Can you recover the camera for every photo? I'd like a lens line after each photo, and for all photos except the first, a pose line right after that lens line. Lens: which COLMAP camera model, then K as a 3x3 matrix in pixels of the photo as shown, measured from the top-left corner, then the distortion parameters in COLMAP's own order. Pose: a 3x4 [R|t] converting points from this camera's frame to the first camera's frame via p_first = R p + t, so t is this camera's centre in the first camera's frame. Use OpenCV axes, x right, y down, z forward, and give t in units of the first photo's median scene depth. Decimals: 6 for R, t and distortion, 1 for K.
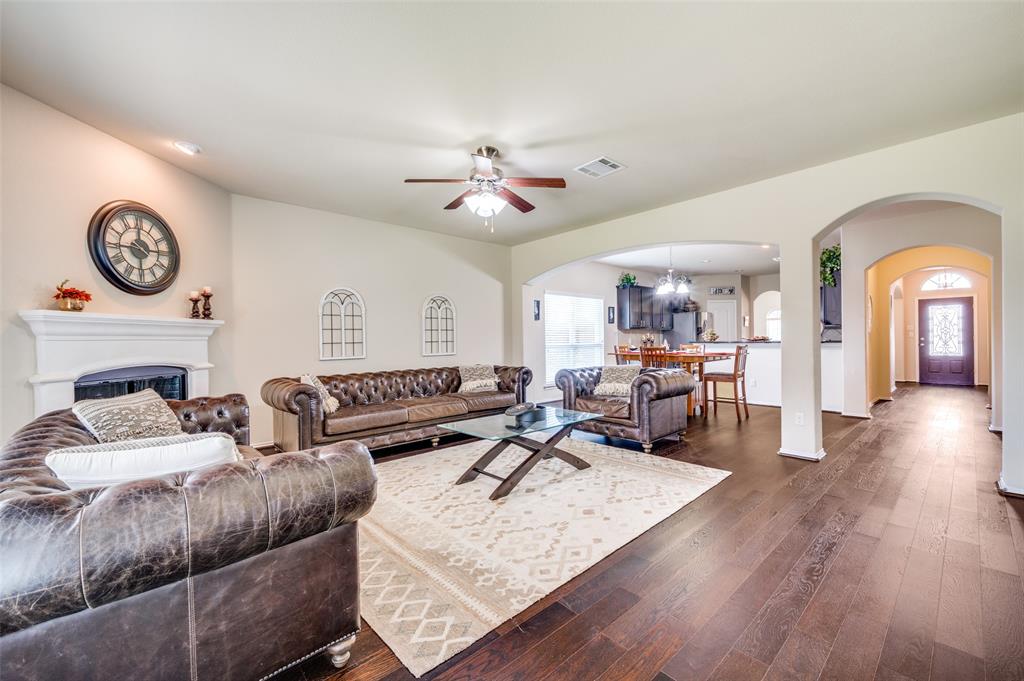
lens RADIAL K [[418.8, 0, 509.6], [0, 418.8, 335.2], [0, 0, 1]] dist [0.000733, -0.000131]
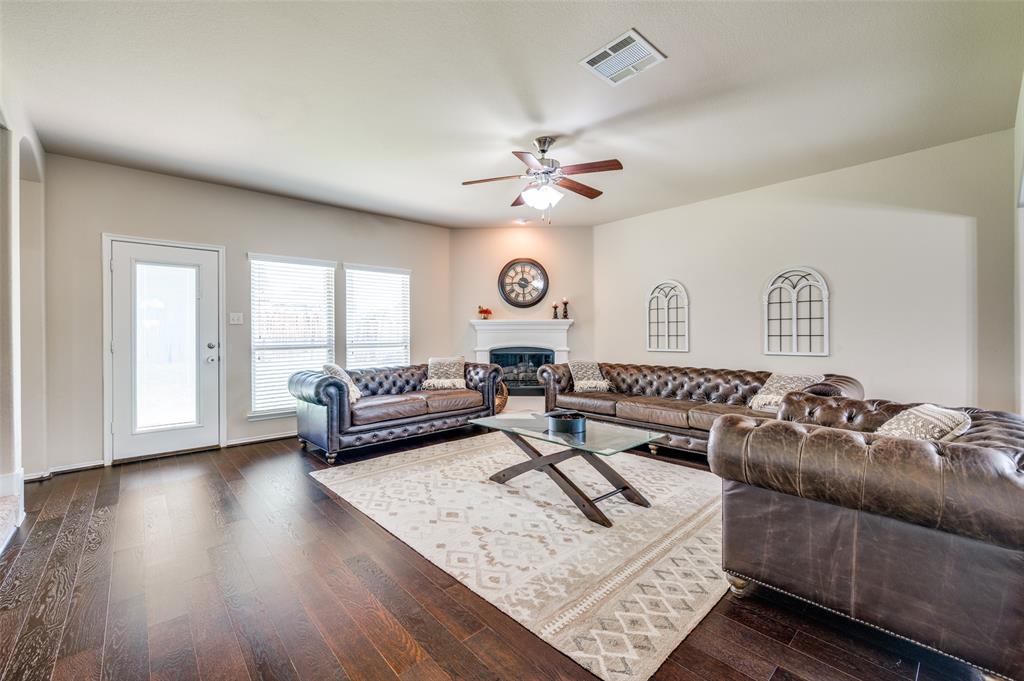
lens RADIAL K [[418.8, 0, 509.6], [0, 418.8, 335.2], [0, 0, 1]] dist [0.000733, -0.000131]
pose [[-0.004661, 0.016800, -0.999848, 0.961938], [0.016152, 0.999730, 0.016723, -0.008488], [0.999859, -0.016072, -0.004931, 0.952936]]
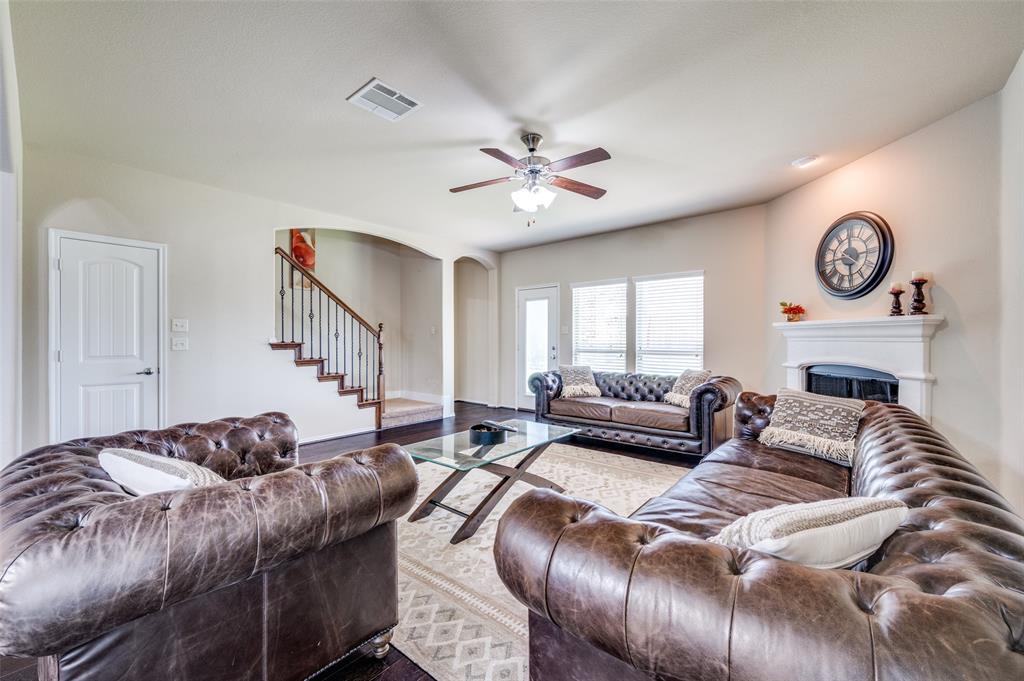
lens RADIAL K [[405.4, 0, 512.0], [0, 405.4, 340.5], [0, 0, 1]] dist [-0.000548, -0.000054]
pose [[-0.991773, 0.013999, -0.127239, 0.115000], [0.014860, 0.999873, -0.005821, 0.003130], [0.127141, -0.007664, -0.991855, 1.935590]]
